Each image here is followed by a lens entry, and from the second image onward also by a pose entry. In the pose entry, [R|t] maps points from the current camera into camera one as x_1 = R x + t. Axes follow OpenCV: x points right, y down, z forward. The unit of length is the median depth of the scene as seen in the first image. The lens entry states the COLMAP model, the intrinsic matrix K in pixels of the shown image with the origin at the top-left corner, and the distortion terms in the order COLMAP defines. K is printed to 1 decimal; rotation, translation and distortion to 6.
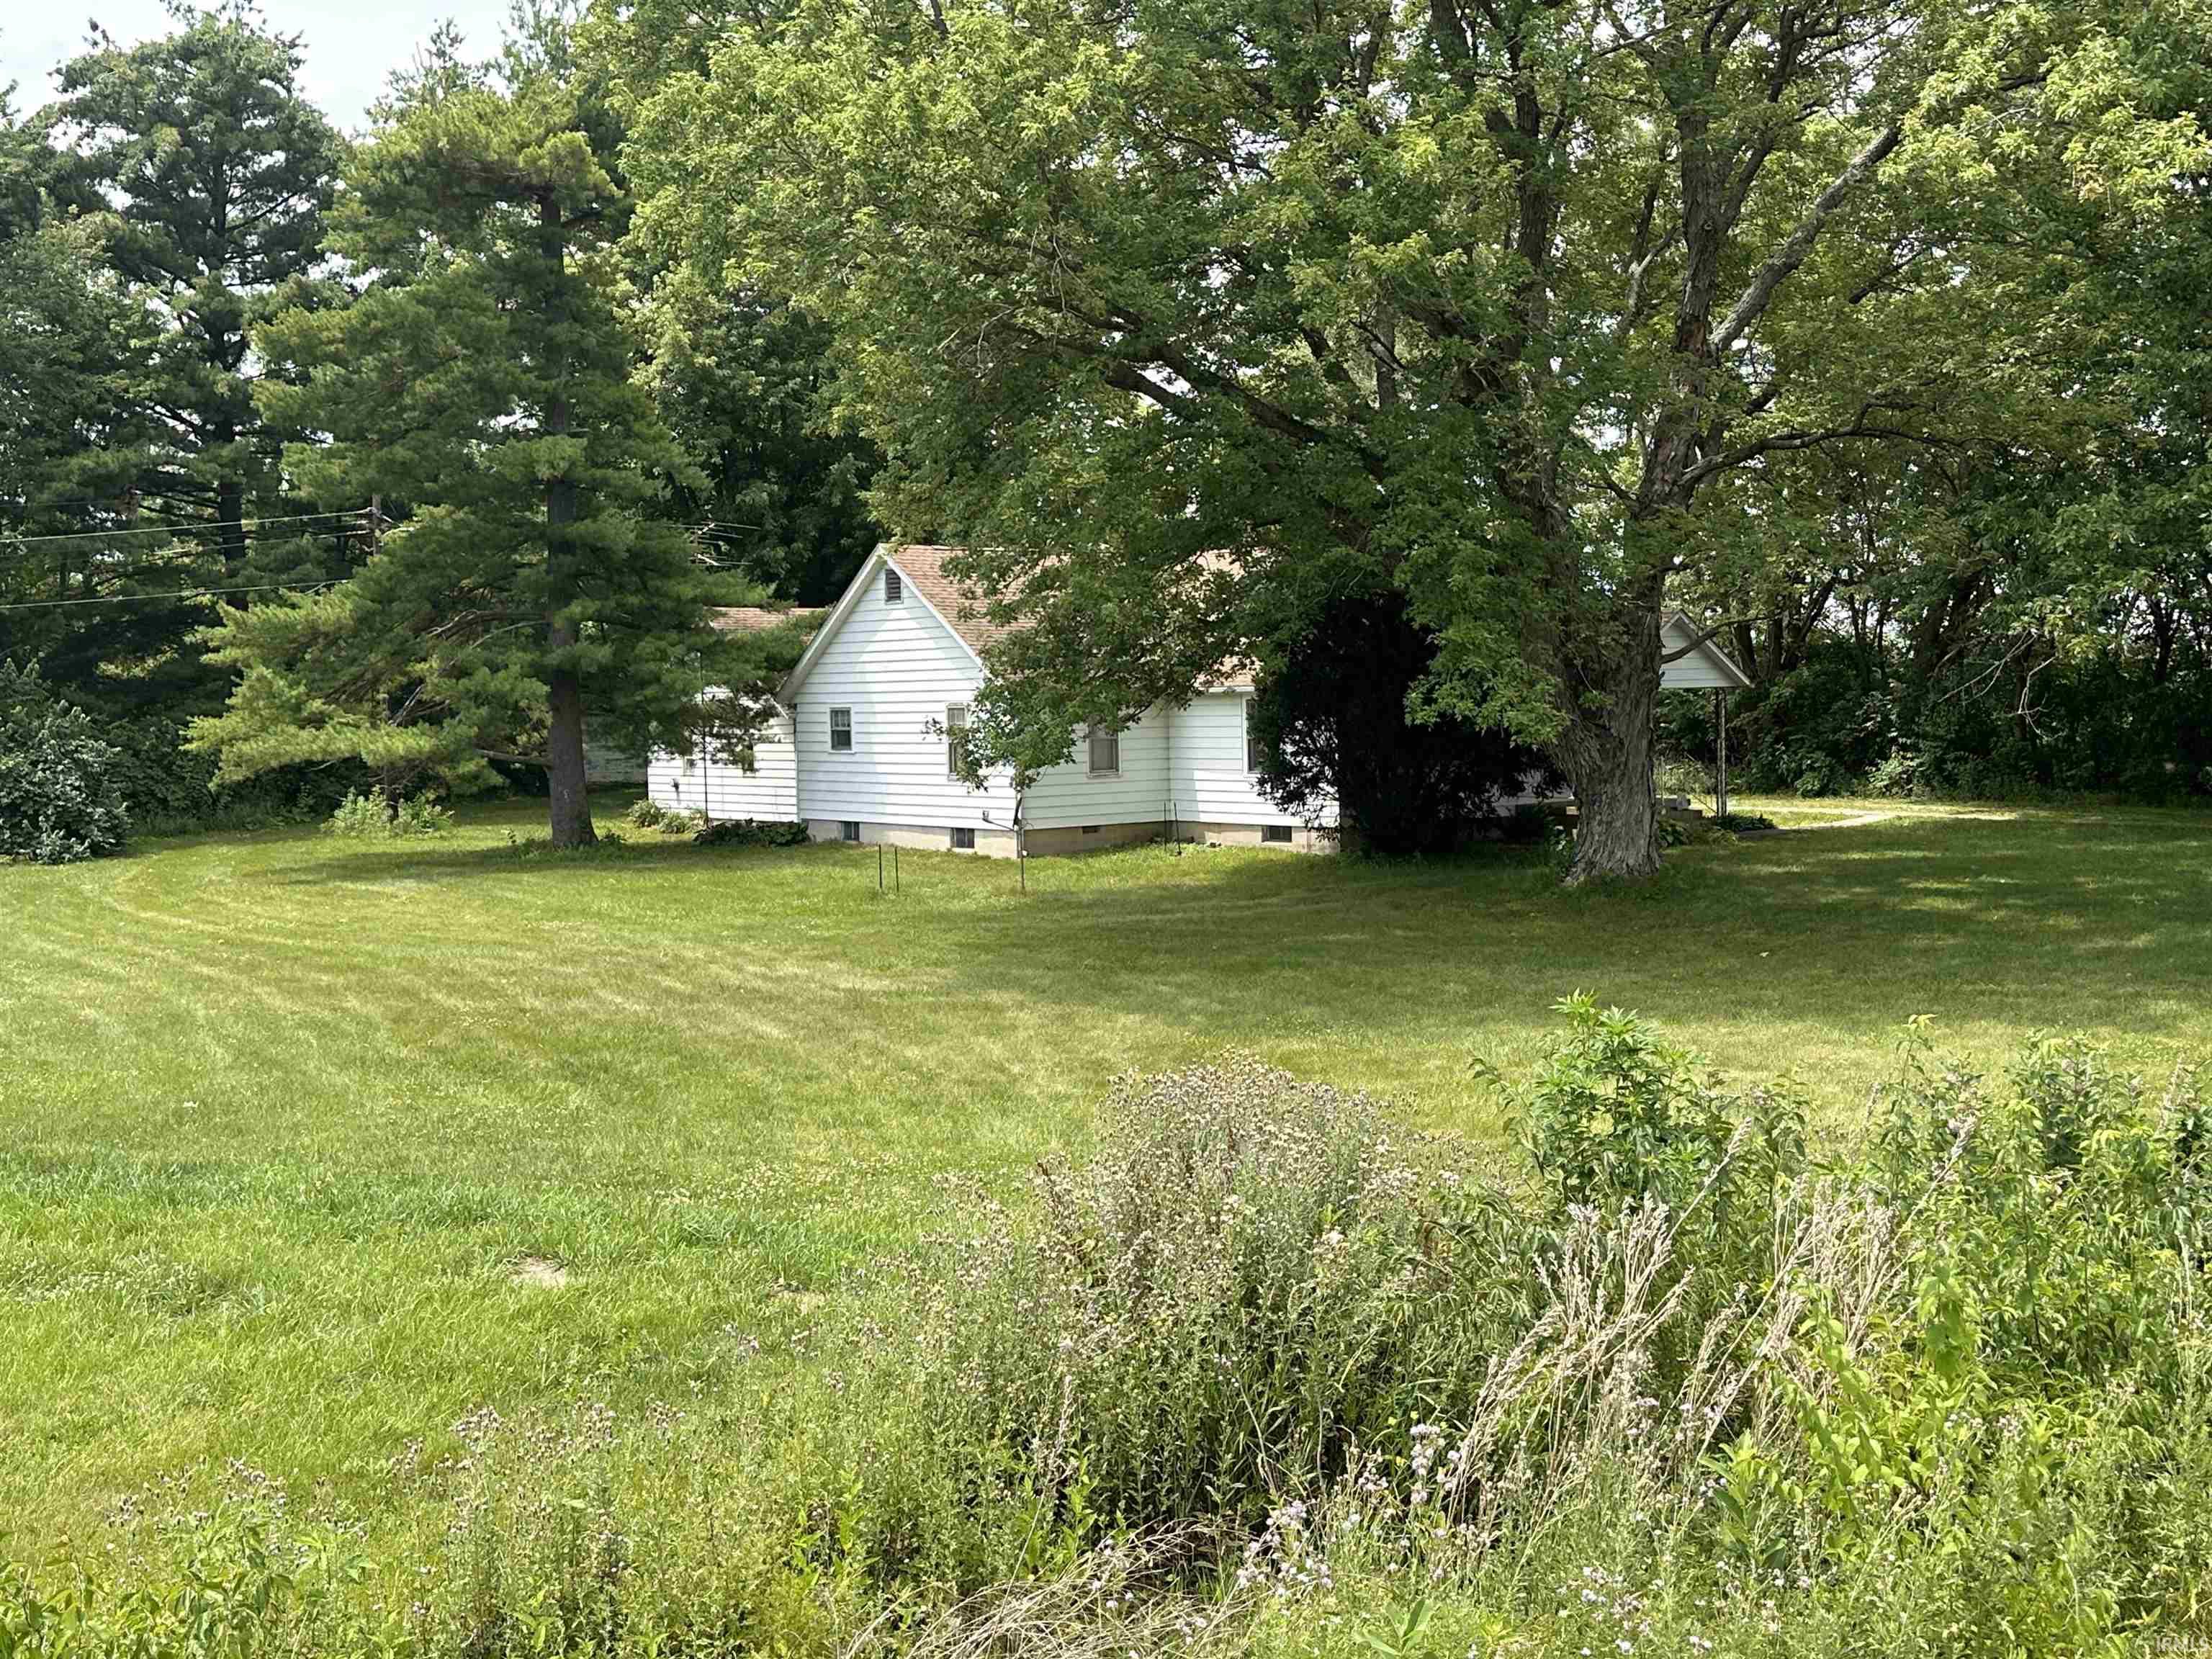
lens RADIAL K [[2388.5, 0, 1088.5], [0, 2388.5, 841.6], [0, 0, 1]] dist [0.159257, 0.000000]
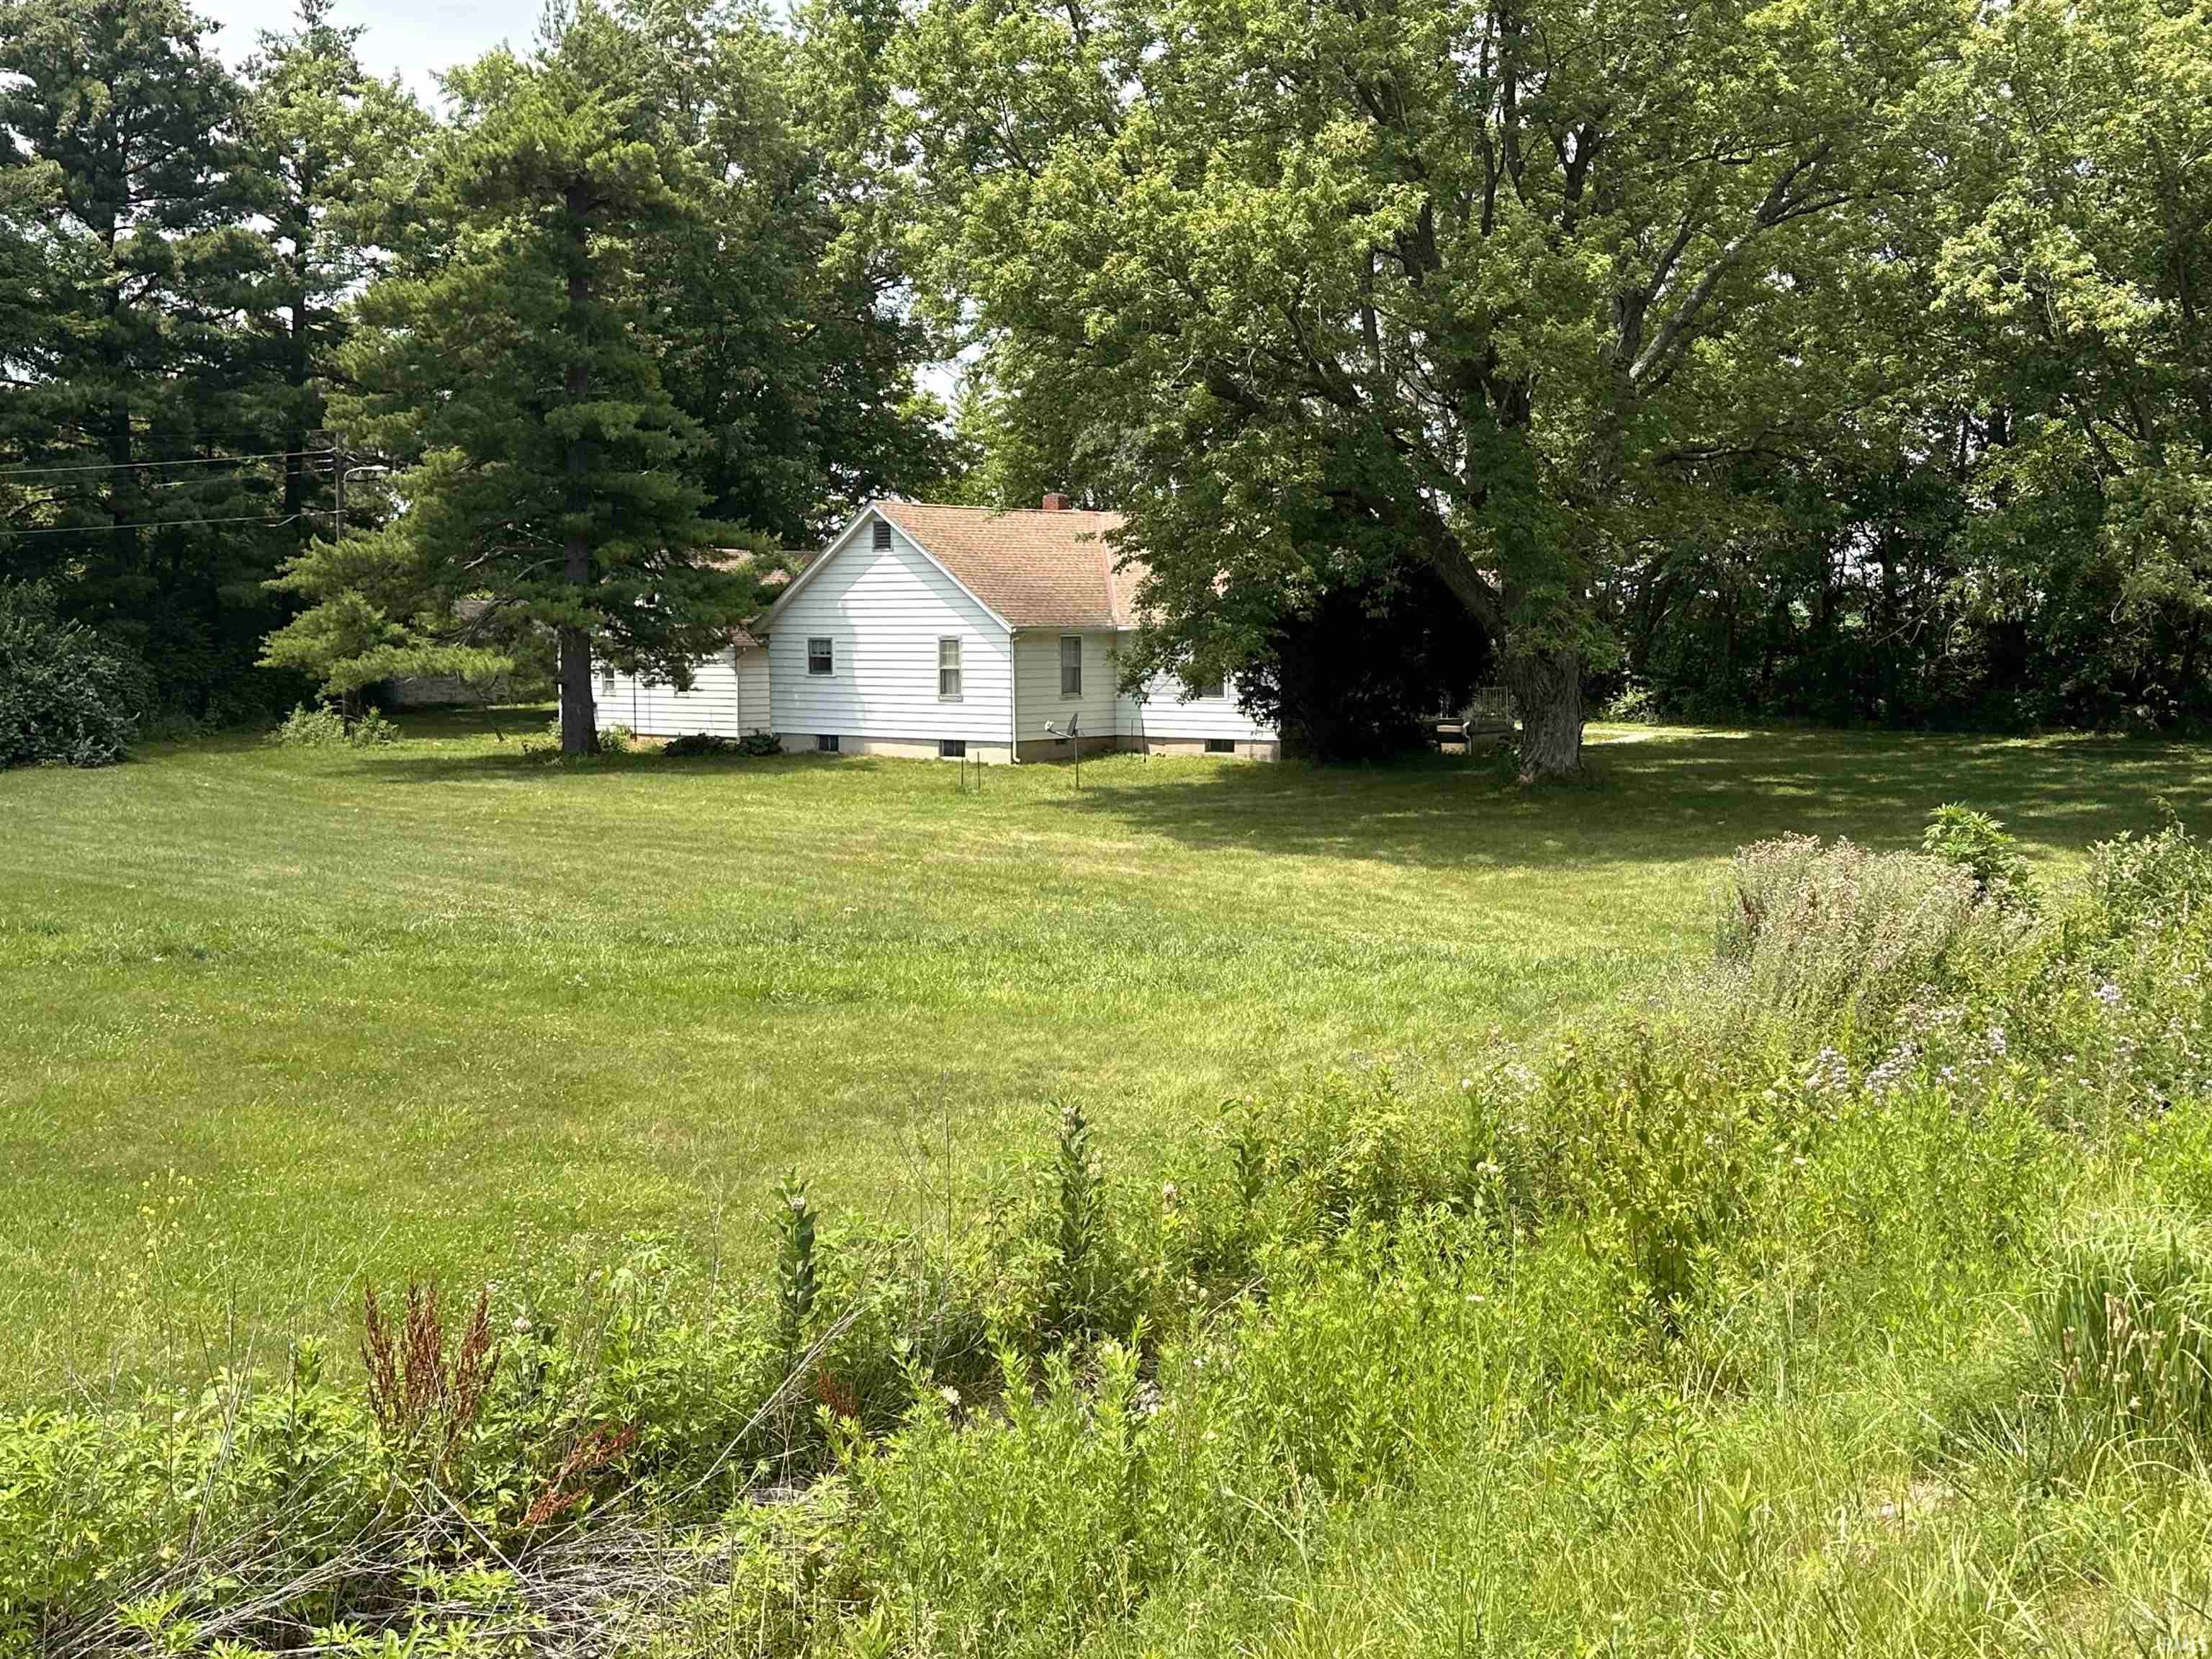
lens RADIAL K [[2388.5, 0, 1114.8], [0, 2388.5, 826.1], [0, 0, 1]] dist [0.159257, 0.000000]
pose [[0.973658, -0.002055, 0.228003, -0.232487], [-0.002679, 0.999787, 0.020449, 0.011968], [-0.227997, -0.020521, 0.973446, -0.180751]]
